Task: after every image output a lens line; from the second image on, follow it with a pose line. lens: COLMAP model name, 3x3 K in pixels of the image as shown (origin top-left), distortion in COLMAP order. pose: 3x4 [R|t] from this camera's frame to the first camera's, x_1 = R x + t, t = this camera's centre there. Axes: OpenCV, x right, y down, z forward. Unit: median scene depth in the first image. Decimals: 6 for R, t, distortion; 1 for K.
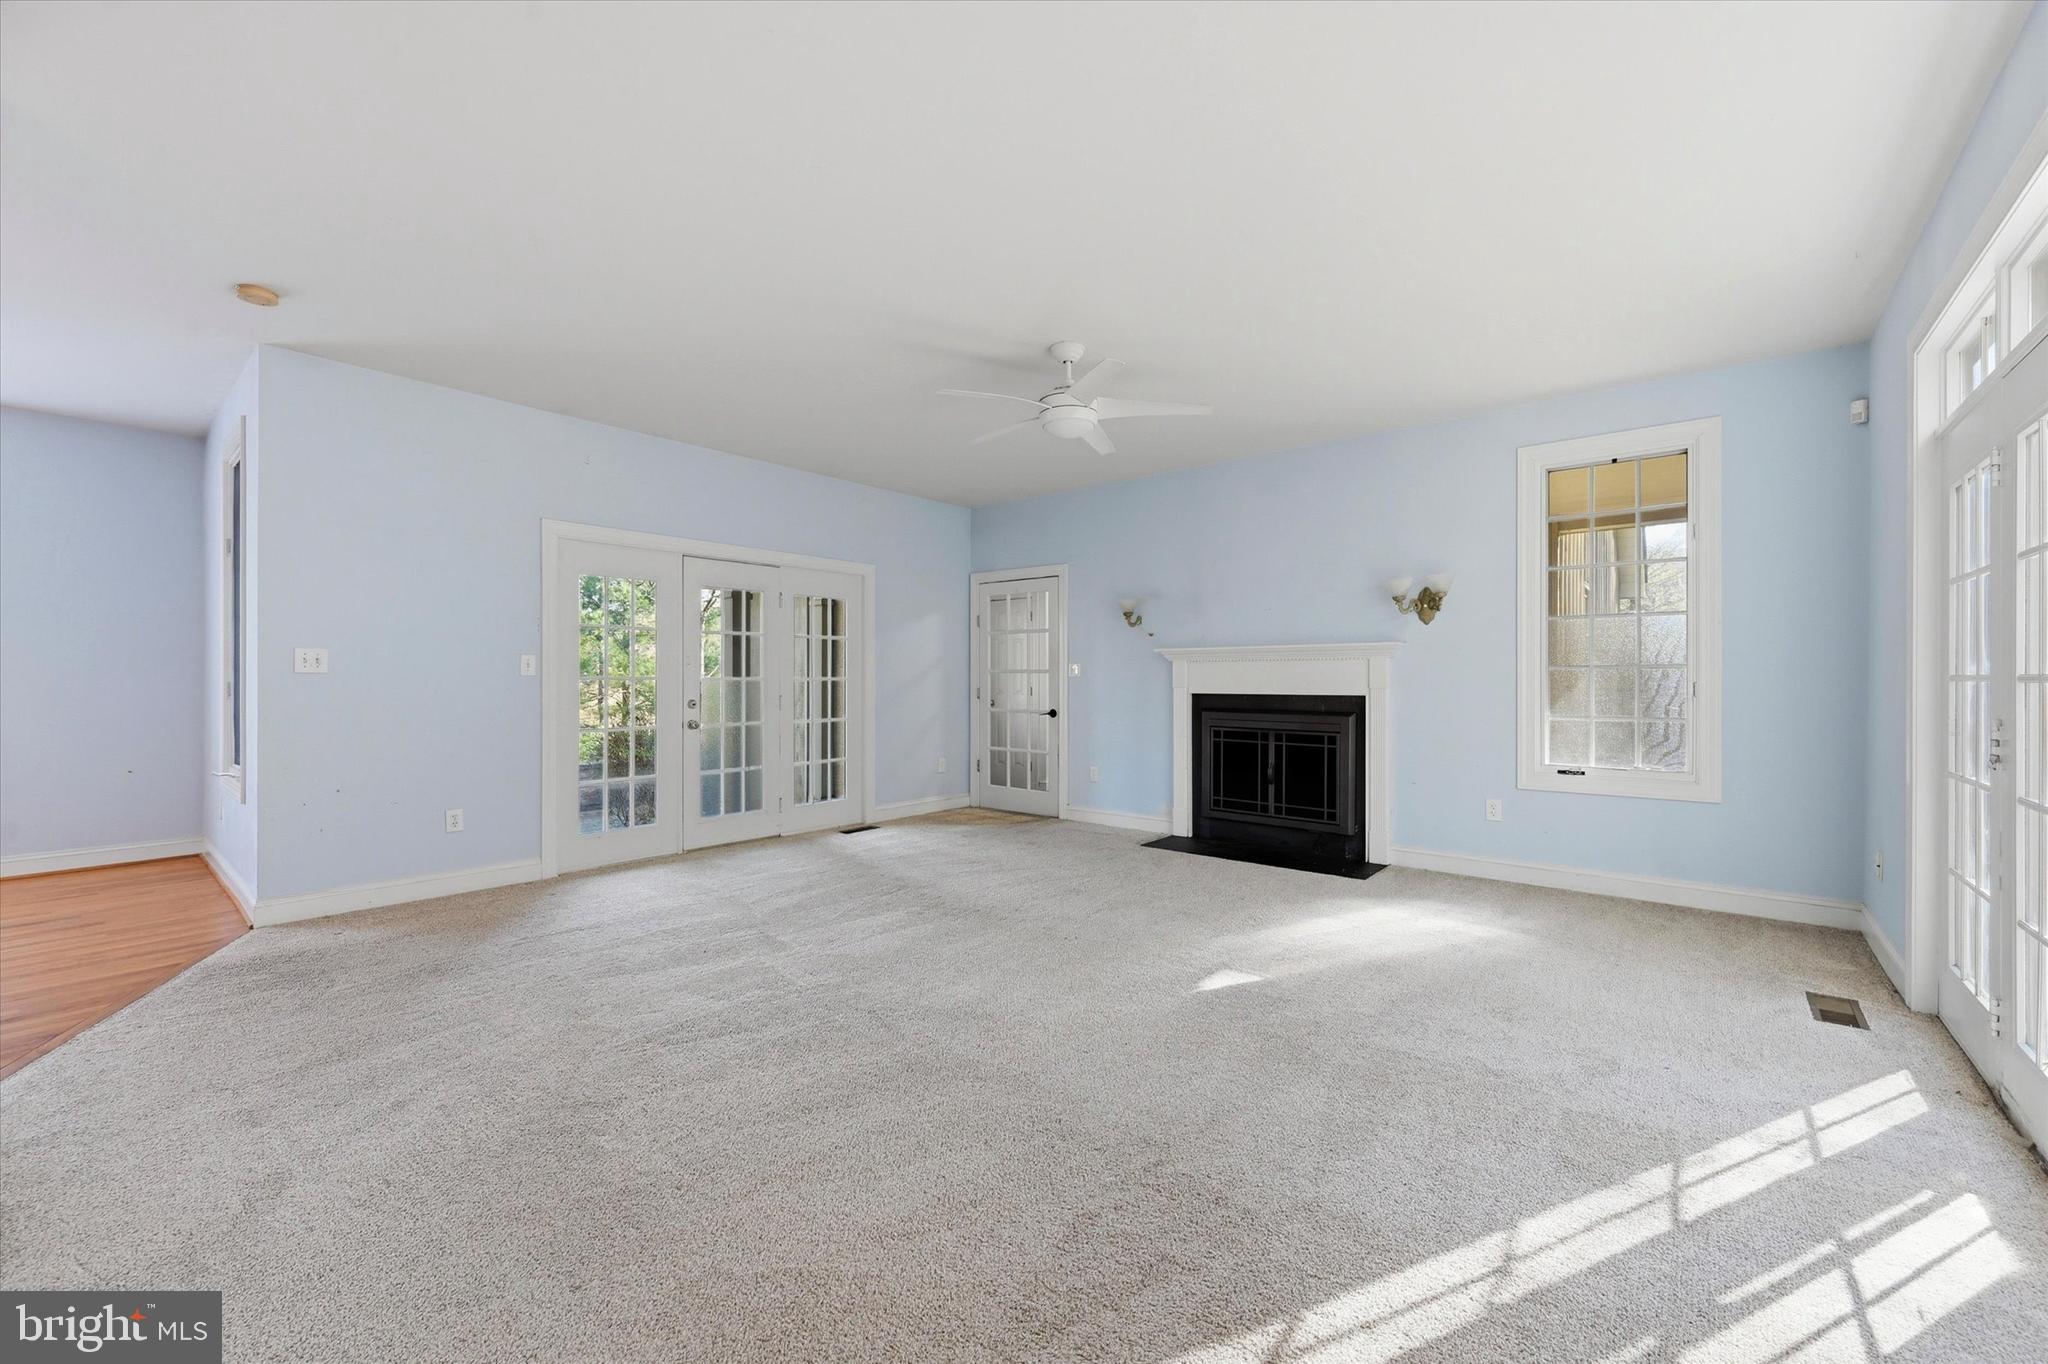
lens RADIAL K [[790.5, 0, 1024.0], [0, 790.5, 682.0], [0, 0, 1]] dist [-0.000787, -0.010817]
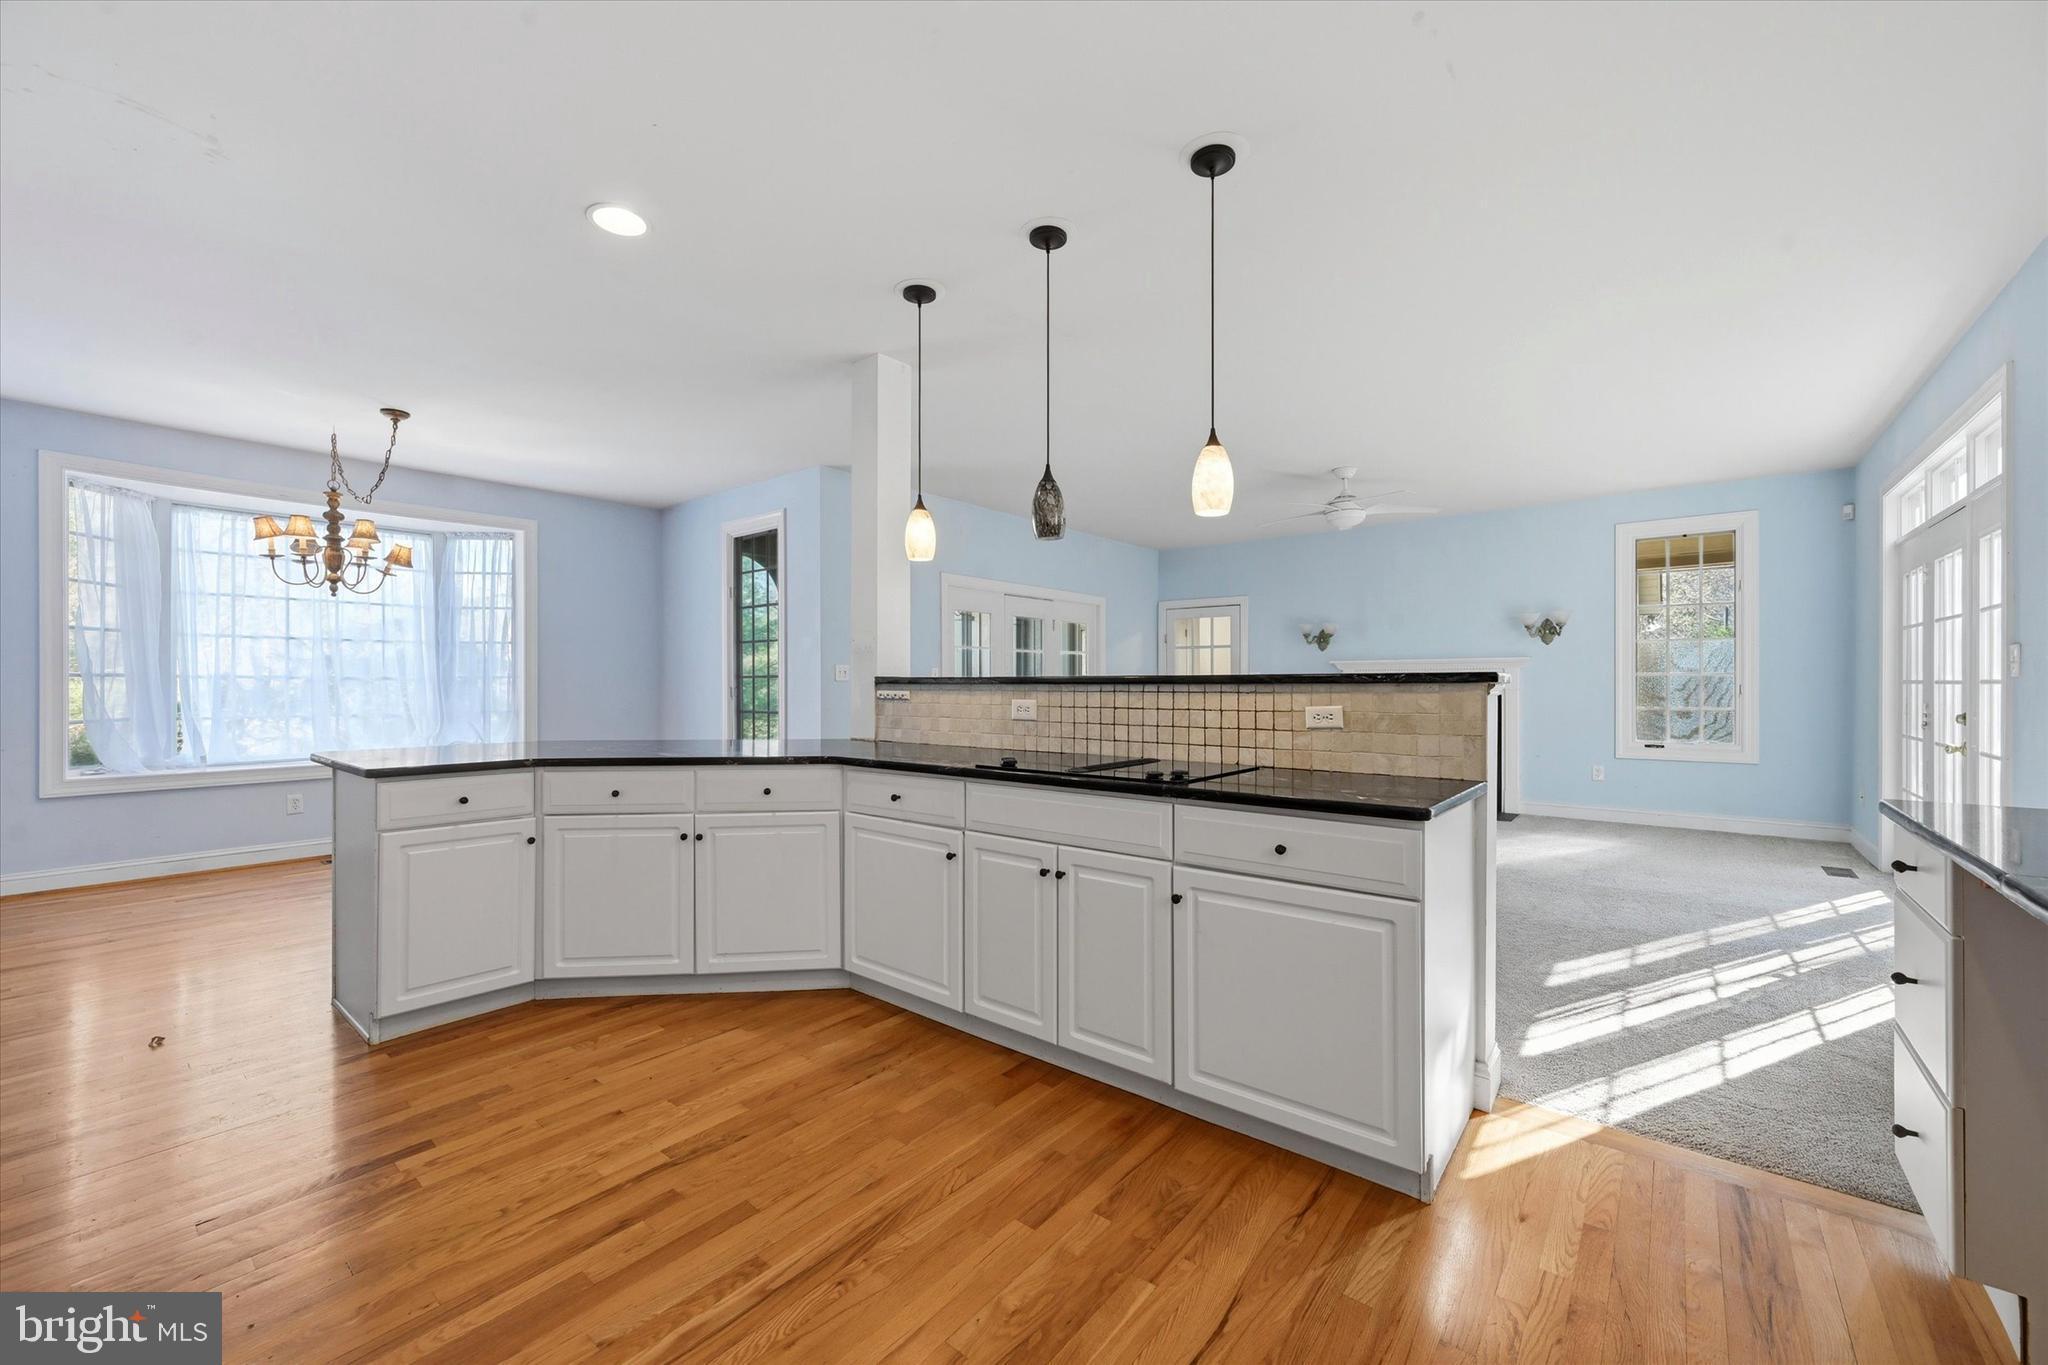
lens RADIAL K [[807.9, 0, 1026.8], [0, 807.9, 680.4], [0, 0, 1]] dist [-0.002594, -0.000989]
pose [[0.999547, -0.002743, 0.029966, -0.619377], [0.002987, 0.999963, -0.008092, 0.000261], [-0.029942, 0.008178, 0.999518, -0.560417]]
